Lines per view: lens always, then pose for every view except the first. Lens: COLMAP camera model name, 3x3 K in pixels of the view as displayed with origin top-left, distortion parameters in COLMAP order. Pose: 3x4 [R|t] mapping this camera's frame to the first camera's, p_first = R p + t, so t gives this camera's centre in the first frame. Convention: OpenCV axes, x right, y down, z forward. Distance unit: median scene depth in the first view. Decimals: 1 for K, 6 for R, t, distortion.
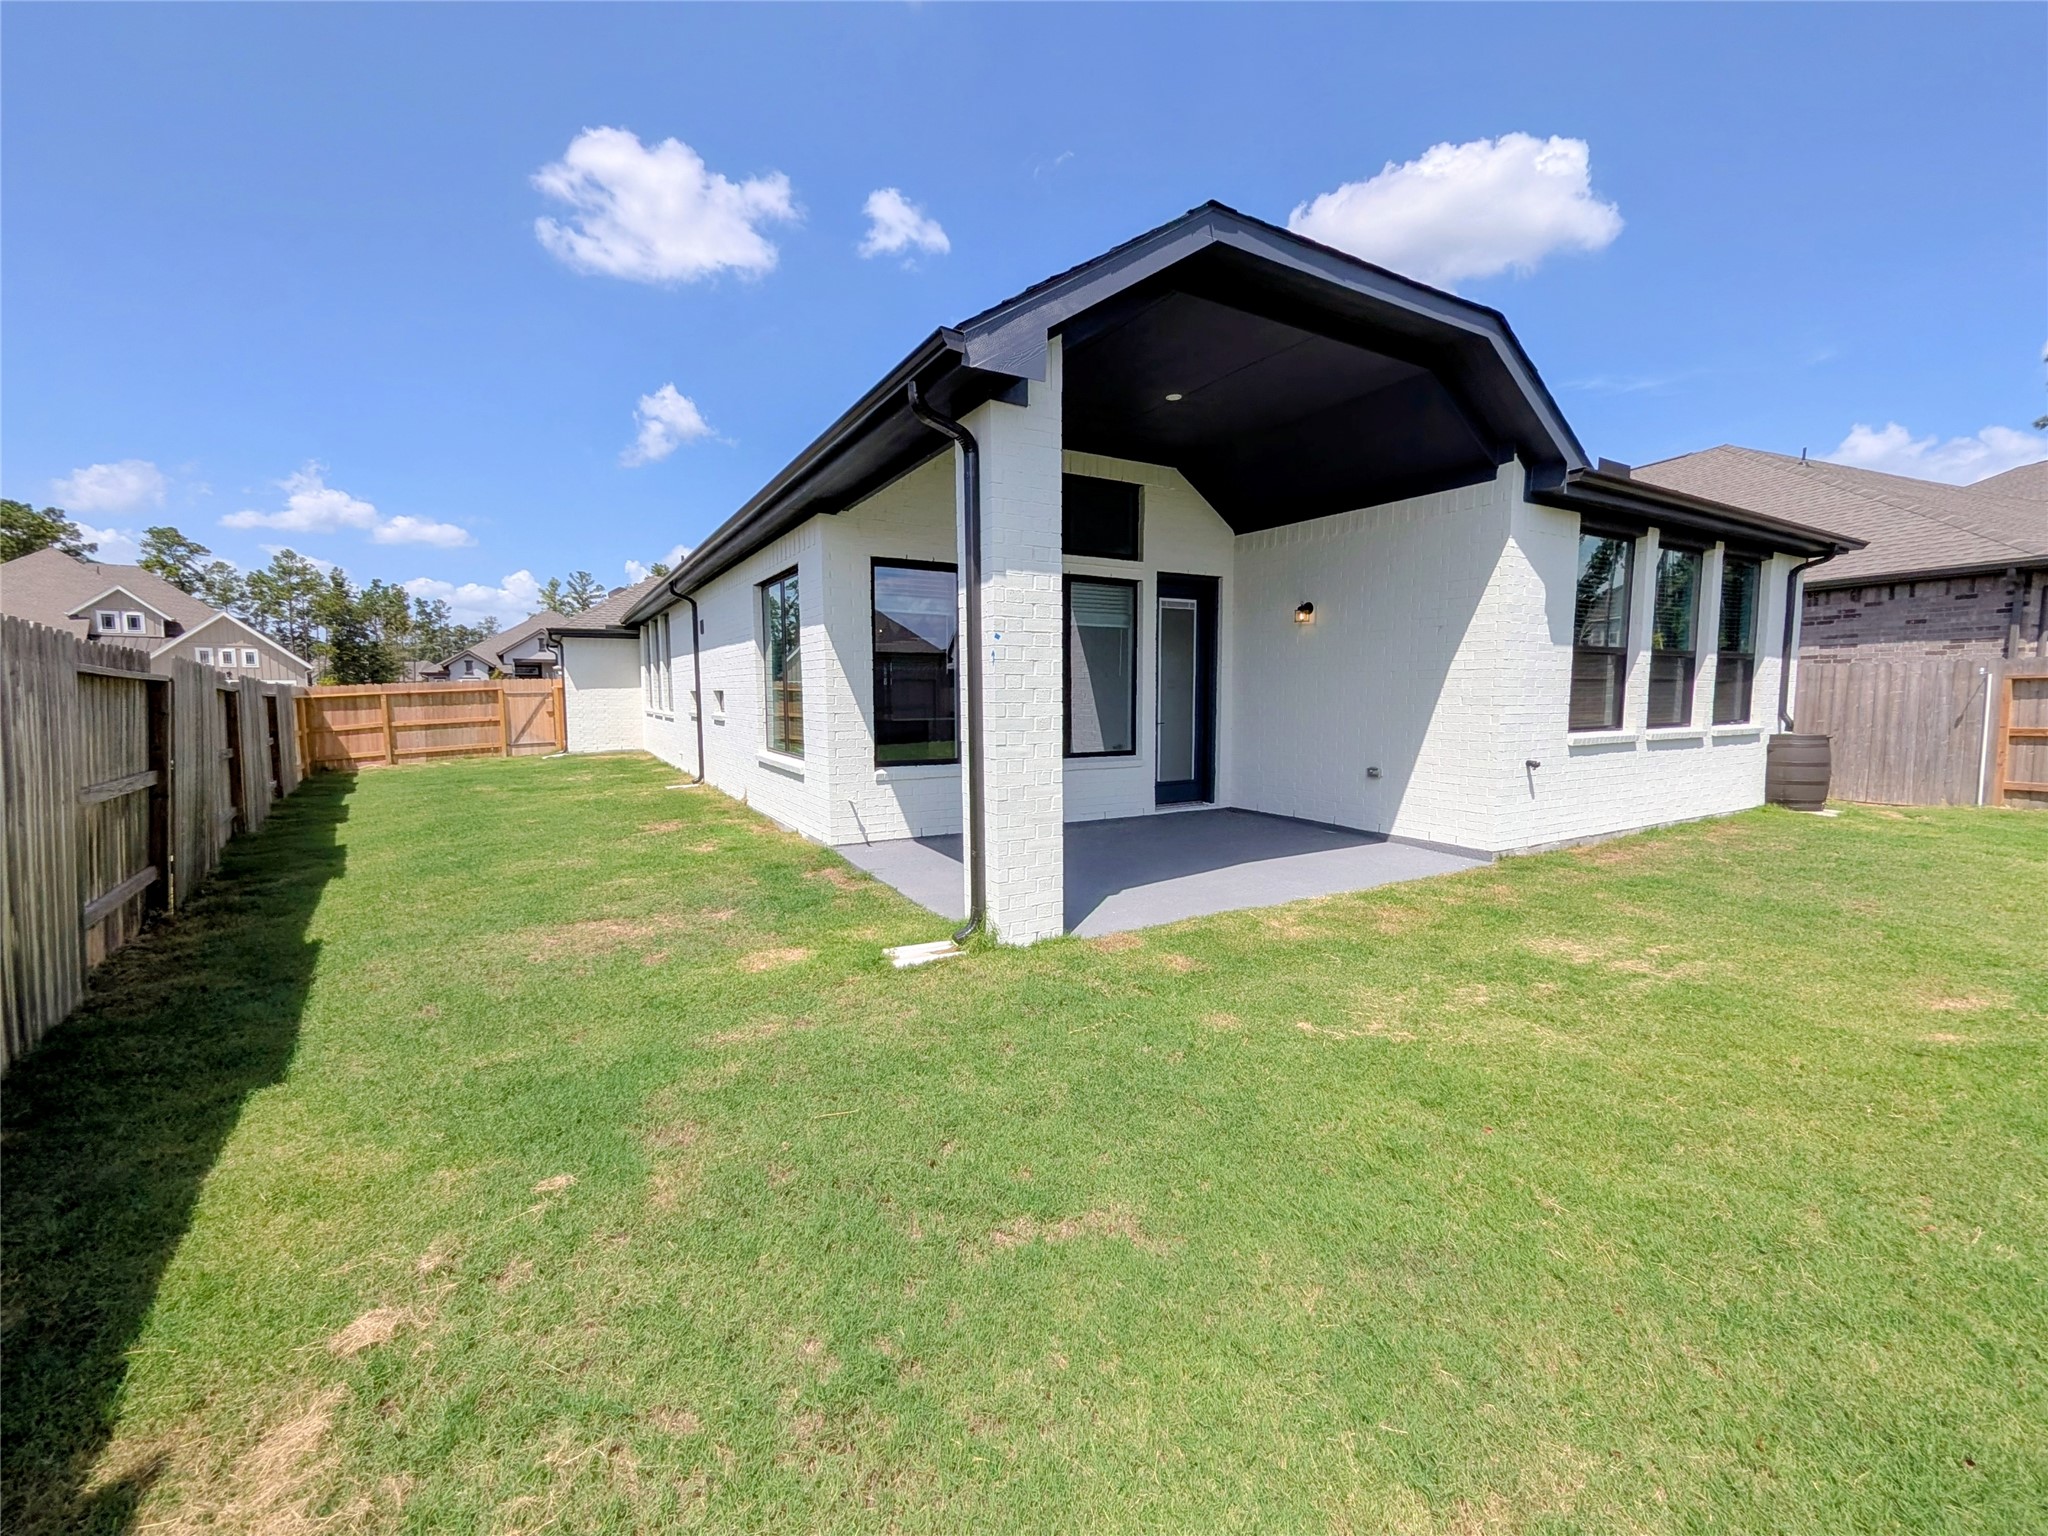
lens RADIAL K [[830.3, 0, 1025.2], [0, 830.3, 774.6], [0, 0, 1]] dist [0.003316, -0.000746]
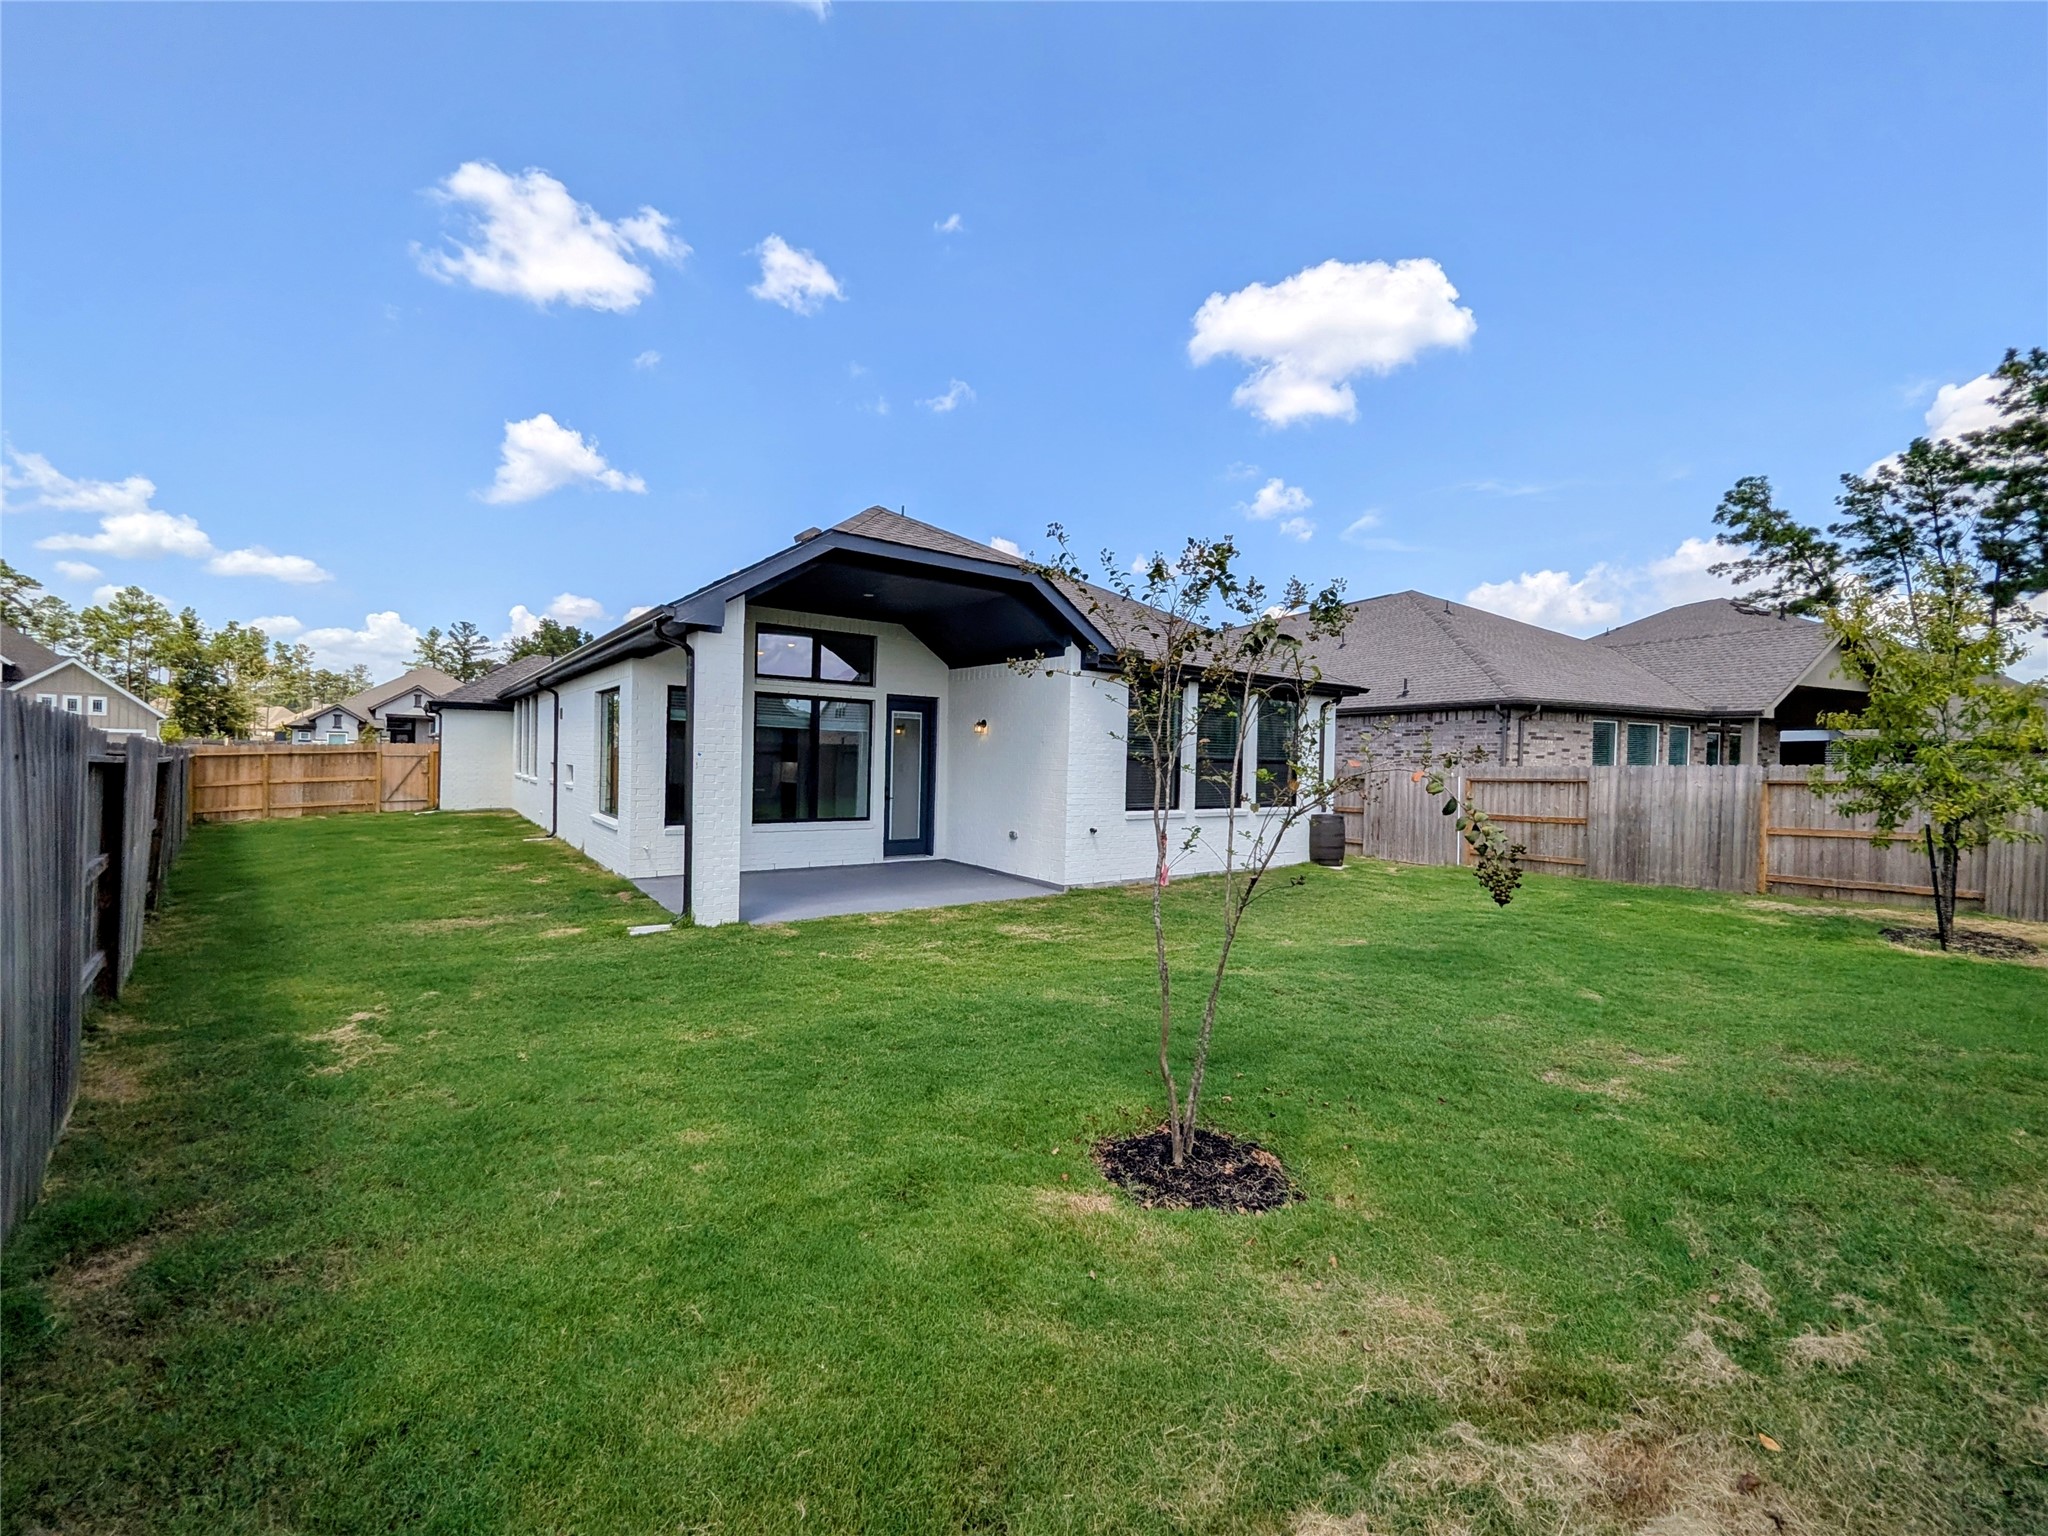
lens RADIAL K [[830.3, 0, 1019.8], [0, 830.3, 770.9], [0, 0, 1]] dist [0.003316, -0.000746]
pose [[0.993880, 0.024751, 0.107655, 0.124019], [-0.015753, 0.996371, -0.083641, 0.003535], [-0.109335, 0.081433, 0.990664, -0.234934]]
